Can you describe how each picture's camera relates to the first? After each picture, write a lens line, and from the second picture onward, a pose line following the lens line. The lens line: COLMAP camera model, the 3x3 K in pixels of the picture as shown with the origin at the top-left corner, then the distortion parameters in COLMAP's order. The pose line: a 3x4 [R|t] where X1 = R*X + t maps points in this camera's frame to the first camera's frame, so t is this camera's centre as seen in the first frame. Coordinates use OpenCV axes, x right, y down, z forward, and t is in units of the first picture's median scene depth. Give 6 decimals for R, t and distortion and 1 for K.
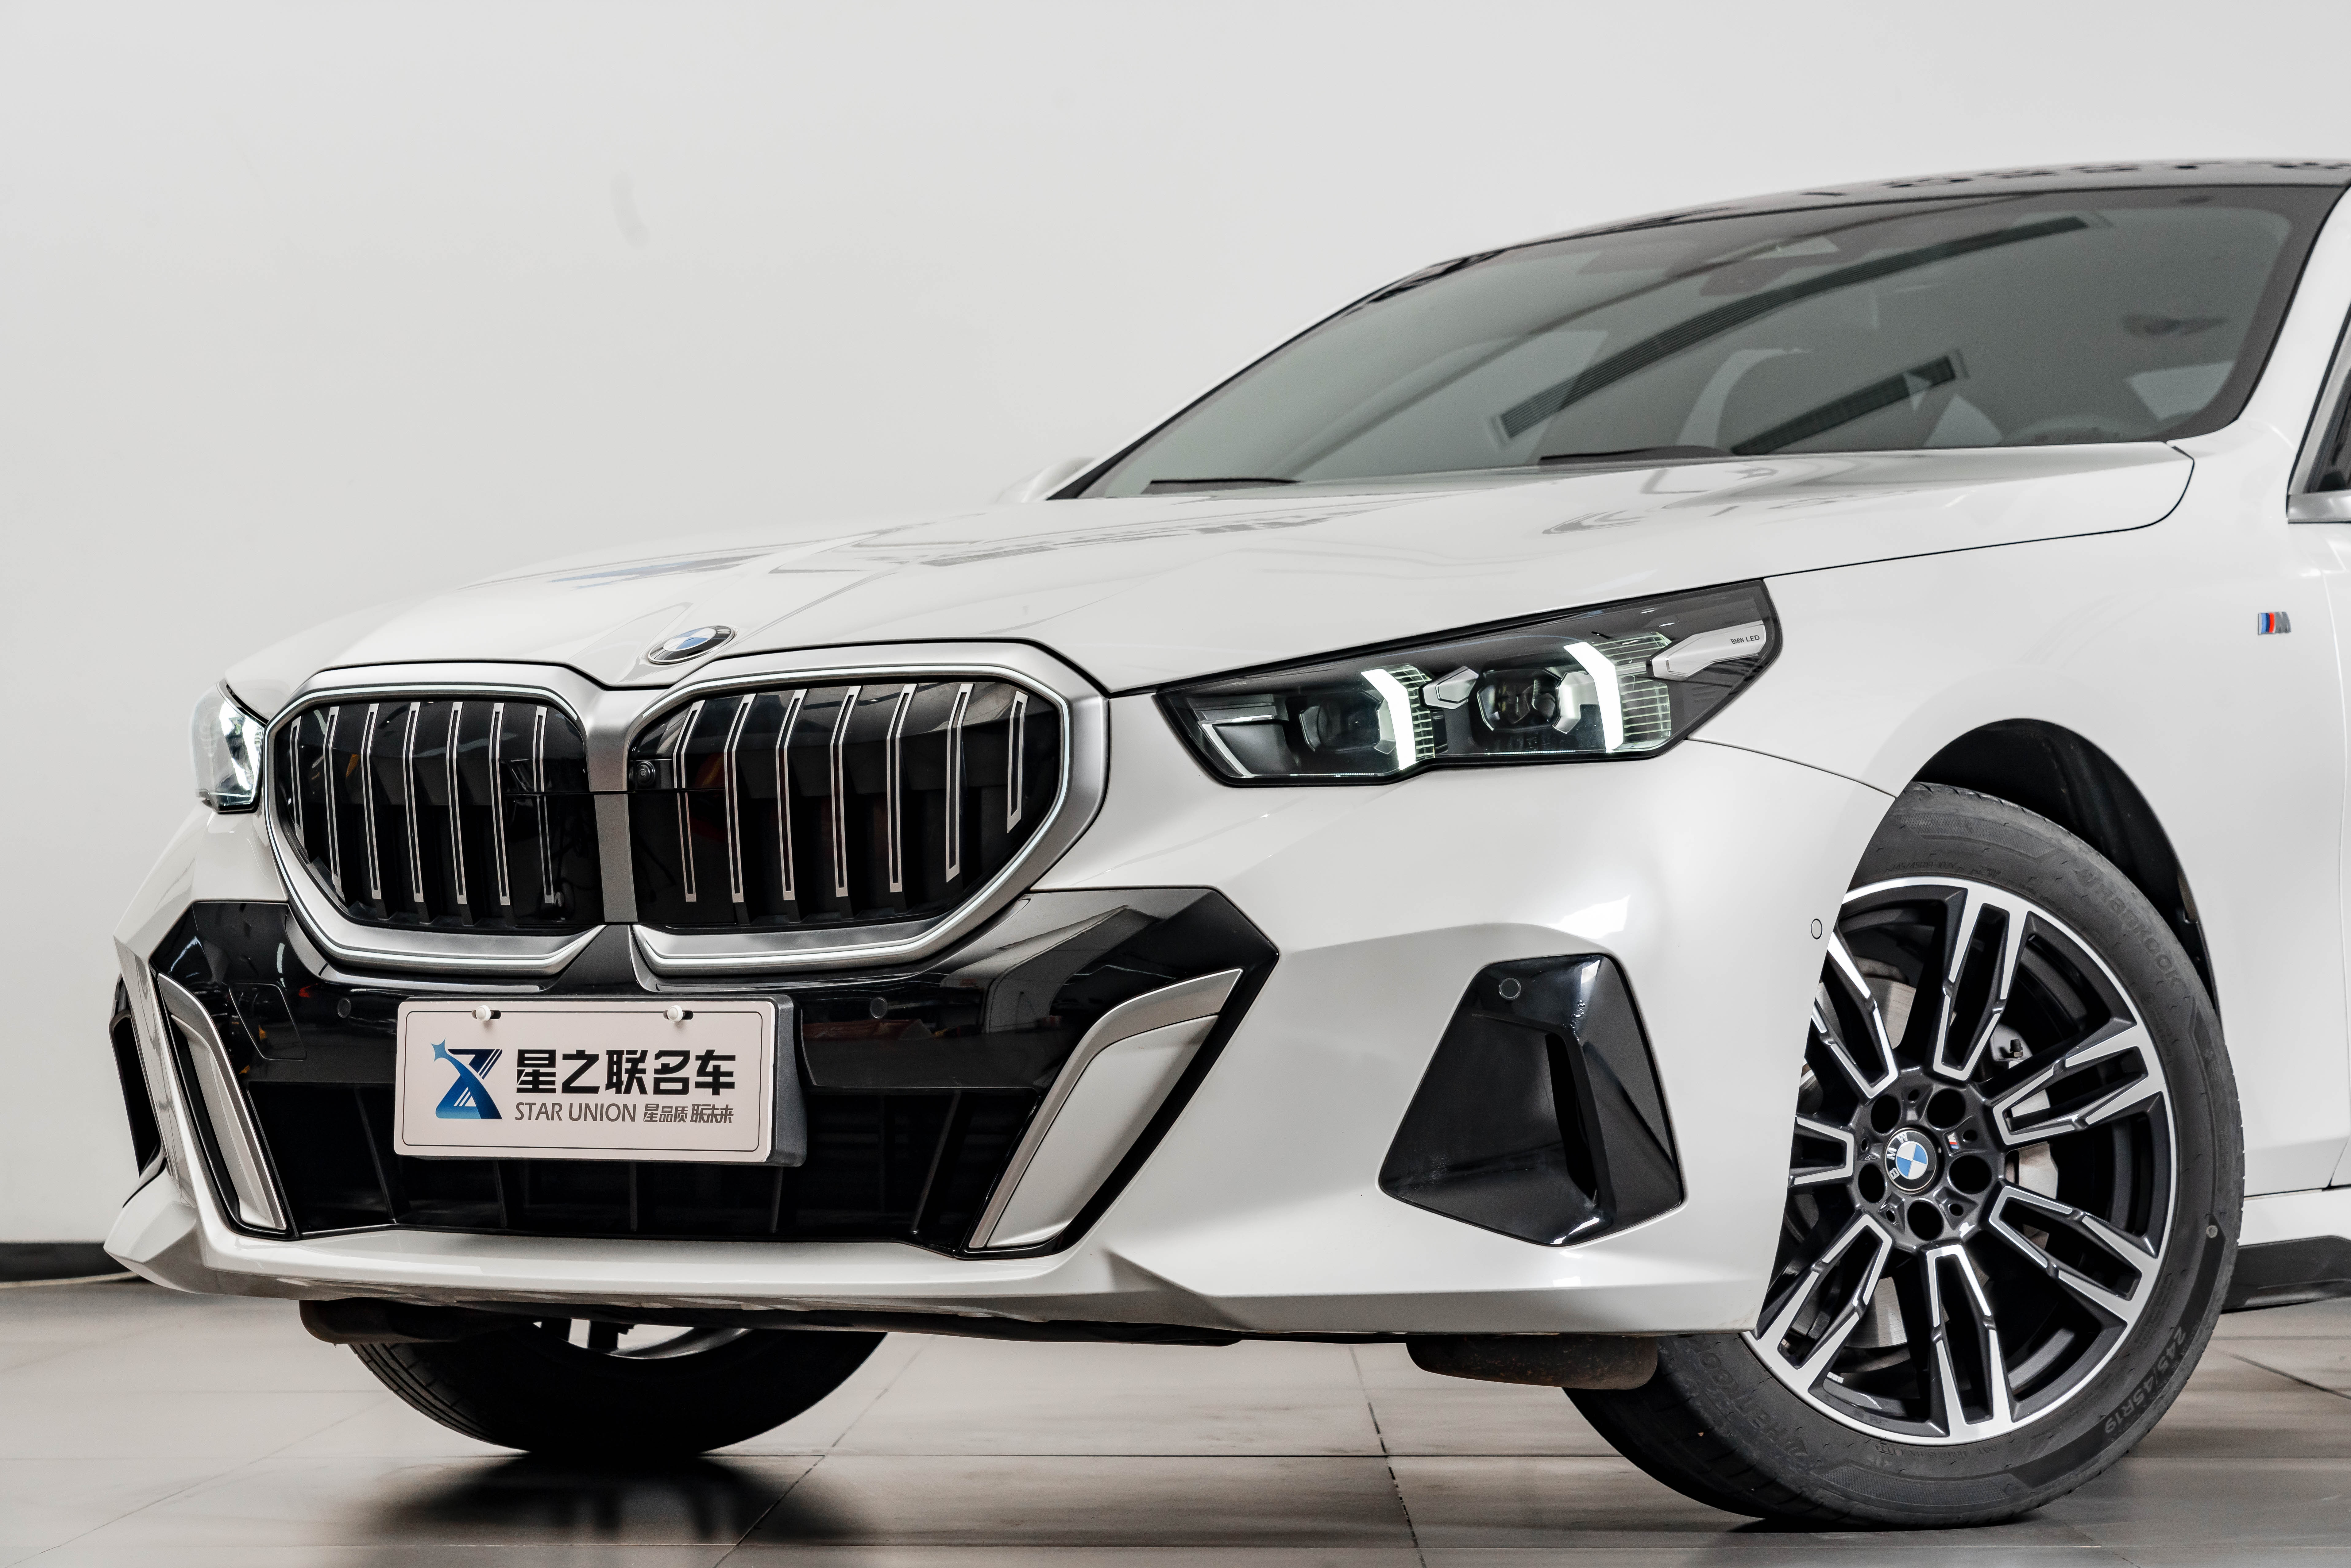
lens RADIAL K [[6475.9, 0, 1192.0], [0, 6475.9, 801.6], [0, 0, 1]] dist [0.249521, 0.000000]
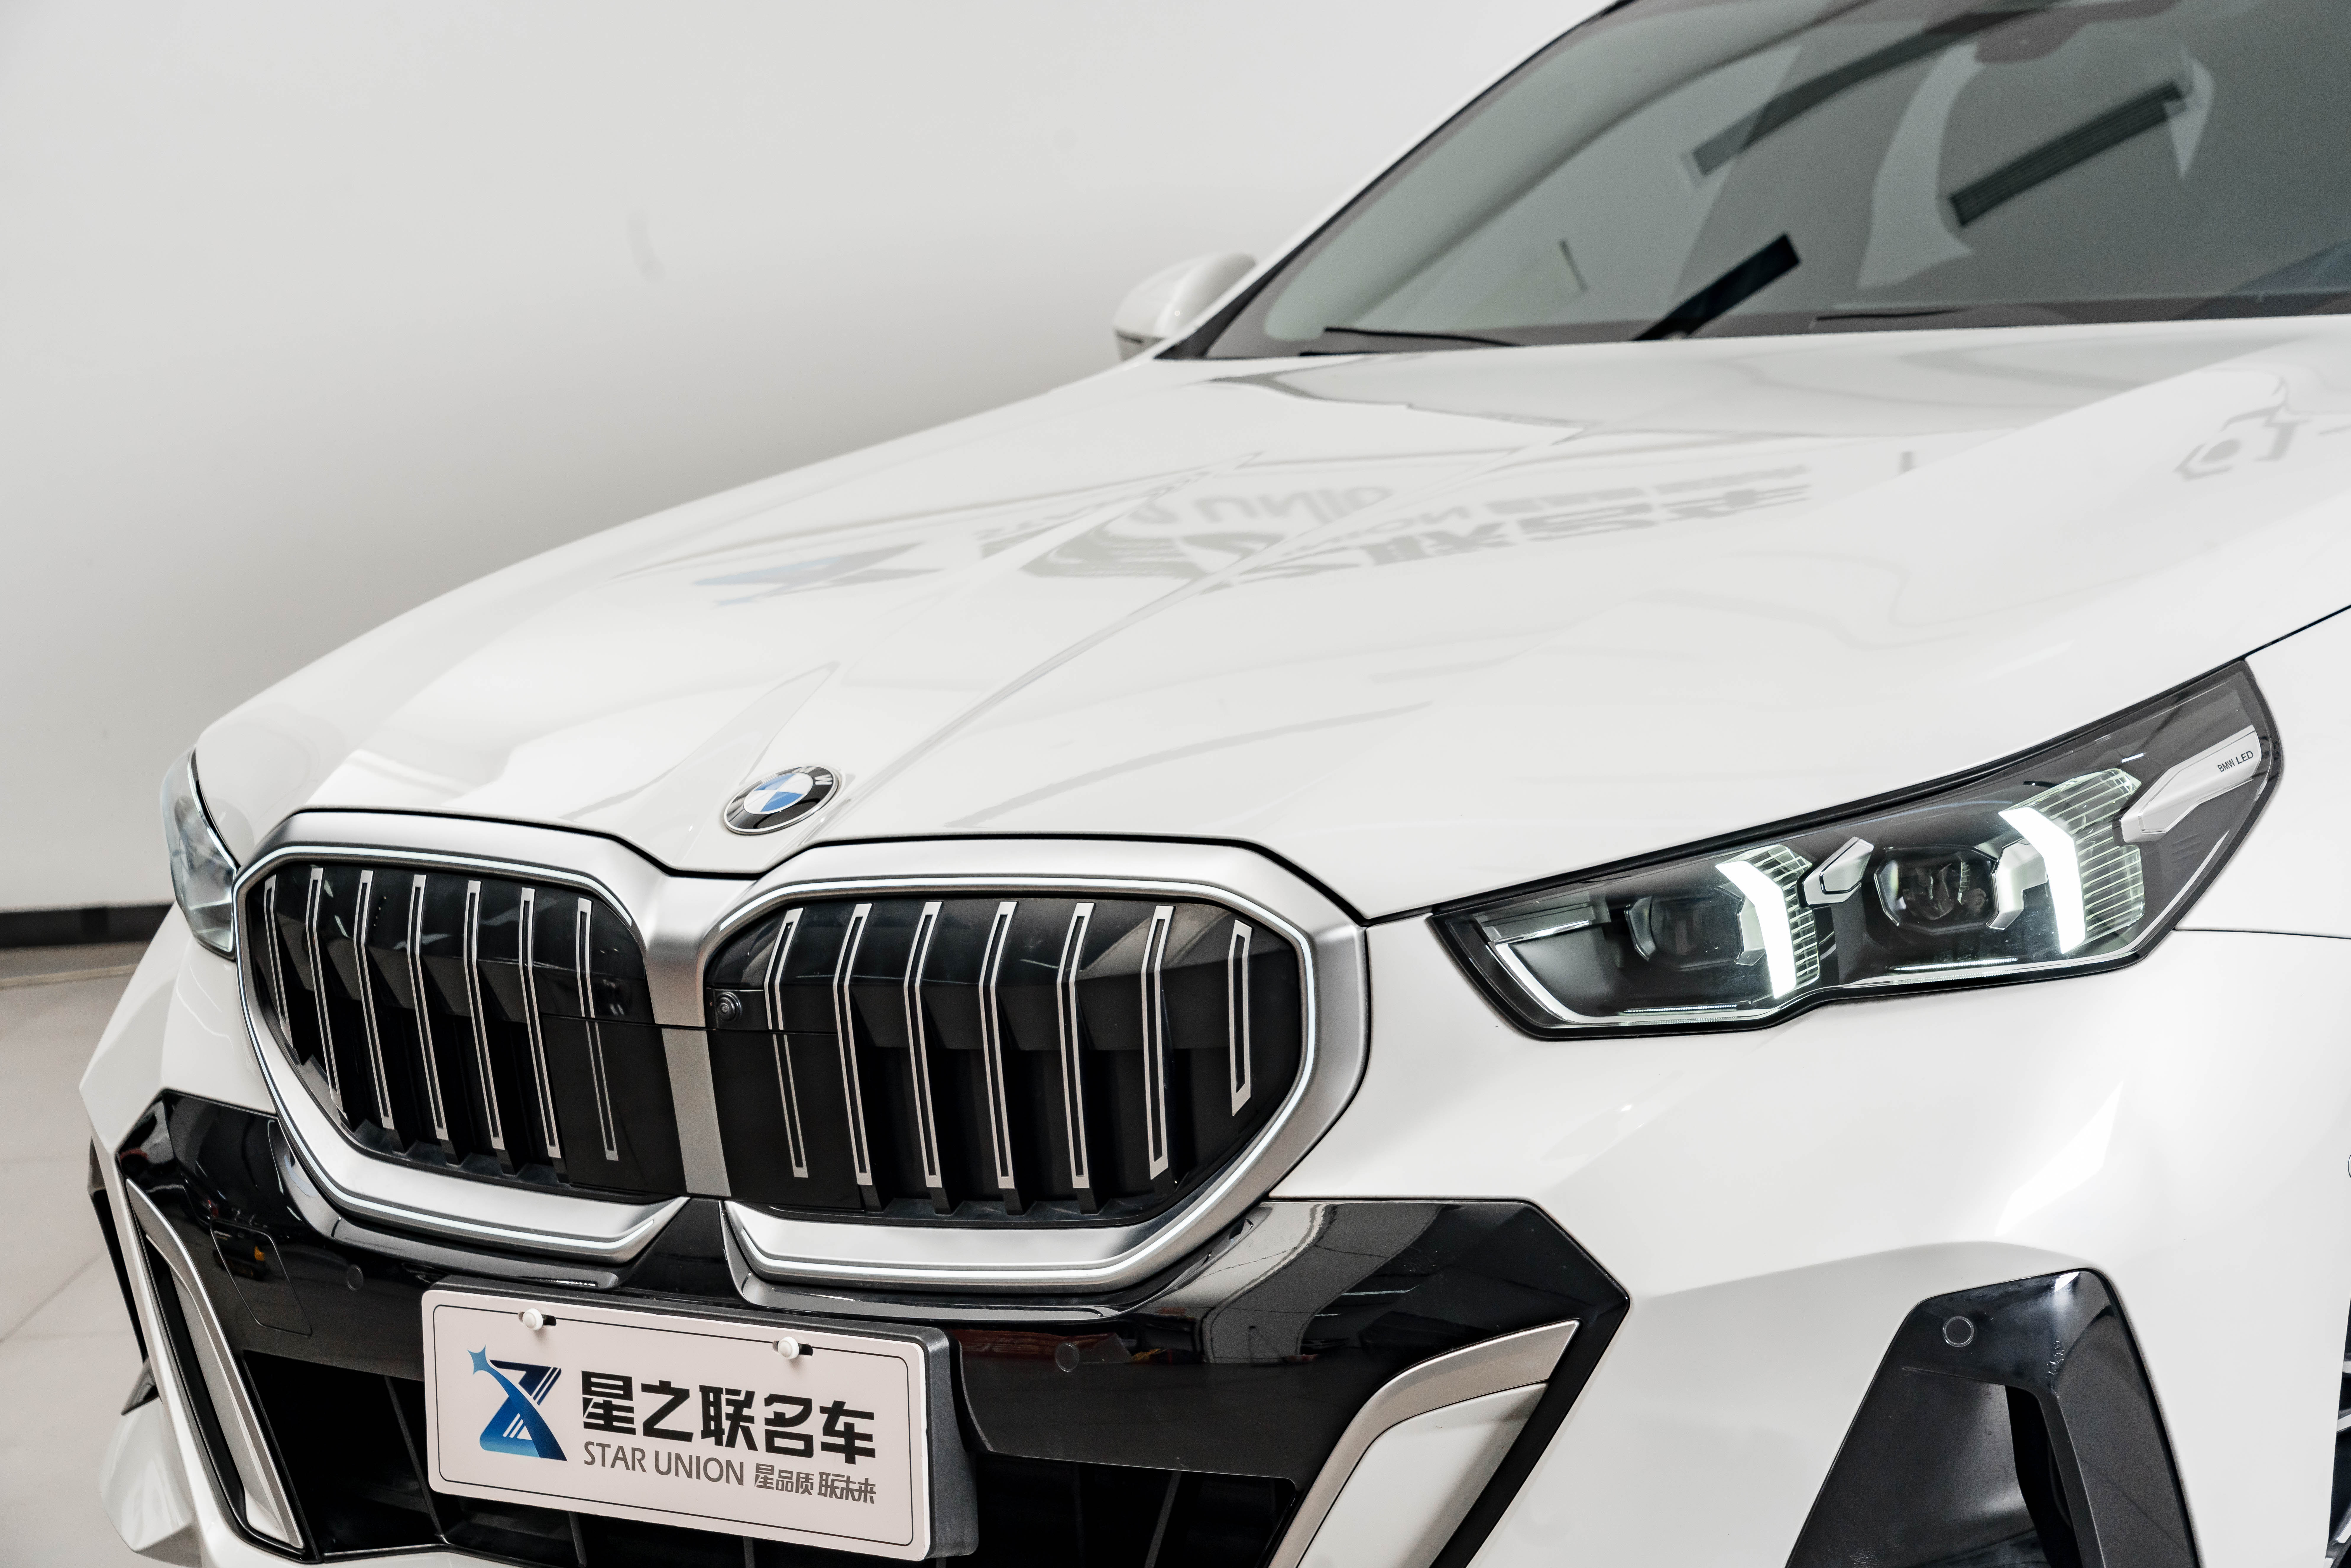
lens RADIAL K [[5203.4, 0, 1160.8], [0, 5203.4, 800.8], [0, 0, 1]] dist [0.137405, 0.000000]
pose [[0.998626, -0.050244, -0.014898, -0.025932], [0.051844, 0.988692, 0.140717, -0.110558], [0.007659, -0.141296, 0.989938, 0.428916]]
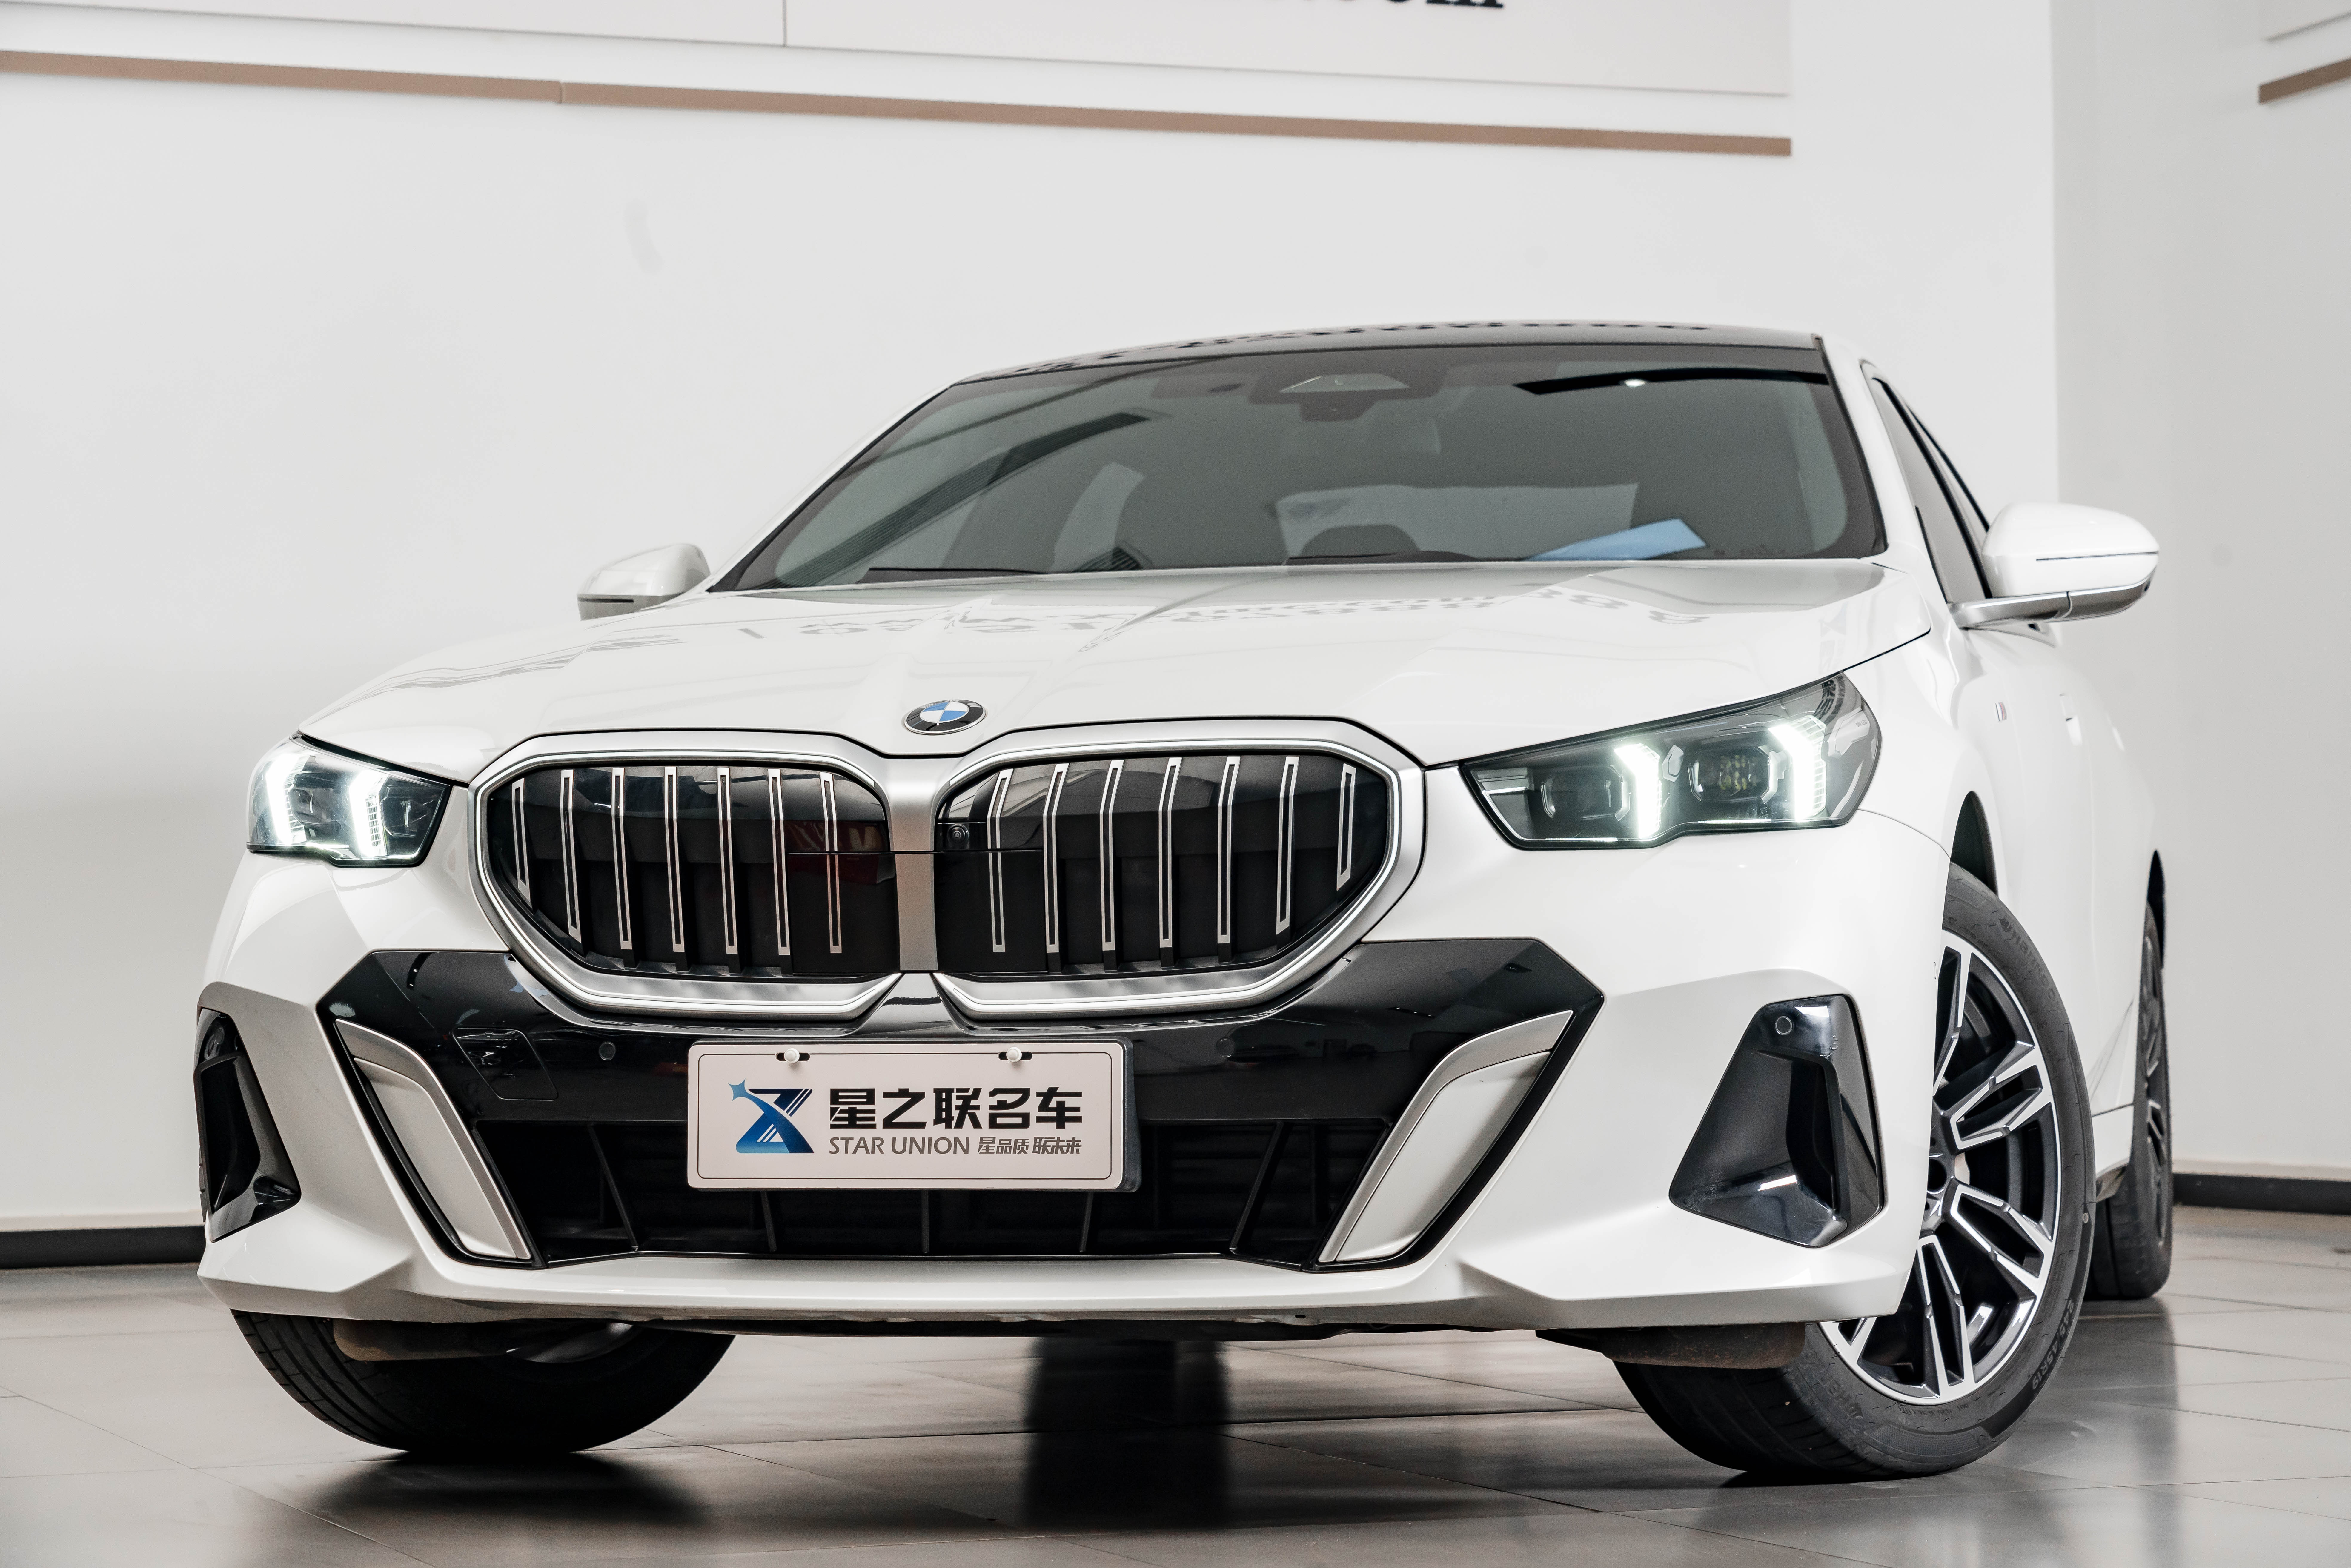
lens RADIAL K [[5388.7, 0, 1190.0], [0, 5388.7, 769.6], [0, 0, 1]] dist [0.198244, 0.000000]
pose [[0.929187, 0.005468, 0.369570, -0.393688], [-0.003363, 0.999974, -0.006342, -0.010071], [-0.369596, 0.004650, 0.929181, 0.141029]]
